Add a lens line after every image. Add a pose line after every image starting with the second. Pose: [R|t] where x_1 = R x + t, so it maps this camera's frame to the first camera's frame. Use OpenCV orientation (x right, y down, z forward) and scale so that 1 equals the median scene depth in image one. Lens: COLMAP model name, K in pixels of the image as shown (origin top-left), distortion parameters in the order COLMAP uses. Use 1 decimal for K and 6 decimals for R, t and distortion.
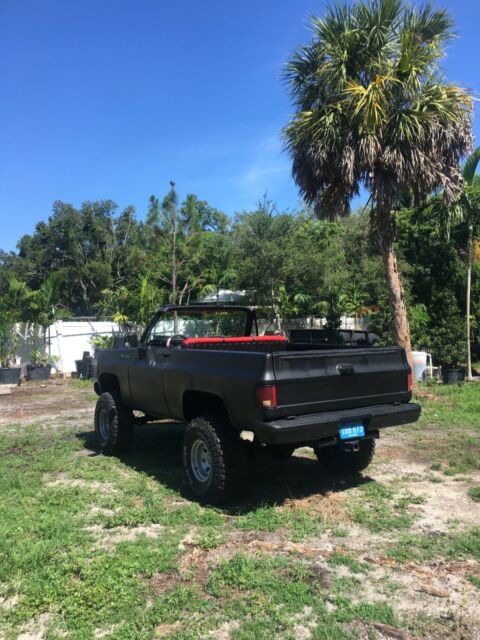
lens RADIAL K [[538.2, 0, 242.3], [0, 538.2, 318.8], [0, 0, 1]] dist [0.064730, -0.086946]
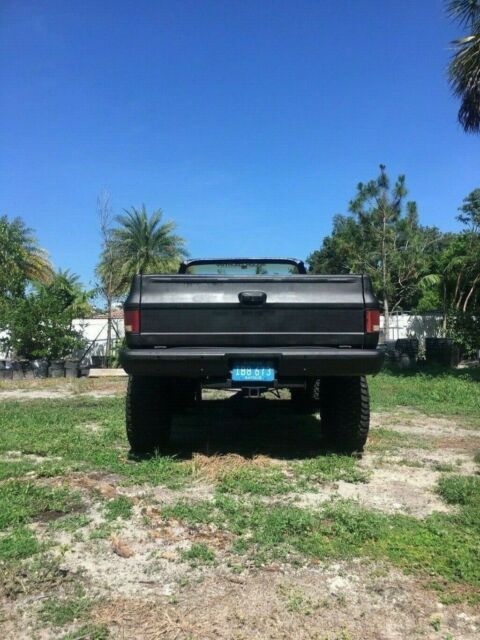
lens RADIAL K [[538.2, 0, 242.3], [0, 538.2, 318.8], [0, 0, 1]] dist [0.064730, -0.086946]
pose [[0.848660, -0.014326, -0.528745, 0.492241], [-0.000607, 0.999606, -0.028059, 0.122001], [0.528939, 0.024133, 0.848317, 0.261870]]
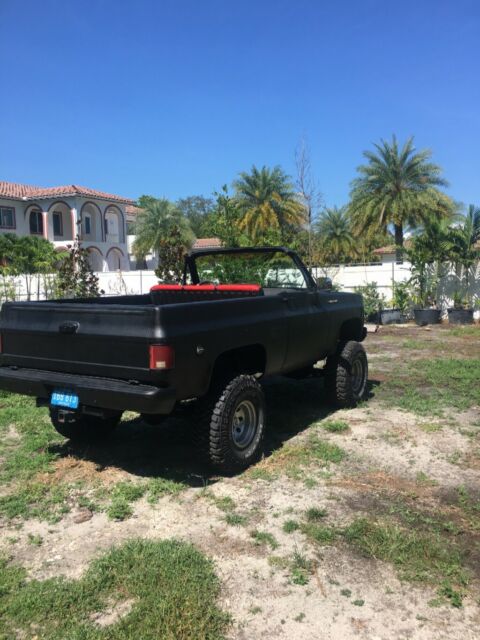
lens RADIAL K [[538.2, 0, 242.3], [0, 538.2, 318.8], [0, 0, 1]] dist [0.064730, -0.086946]
pose [[0.427172, 0.081618, -0.900479, 0.880561], [0.022990, 0.994615, 0.101057, 0.001104], [0.903878, -0.063871, 0.422995, 0.730205]]
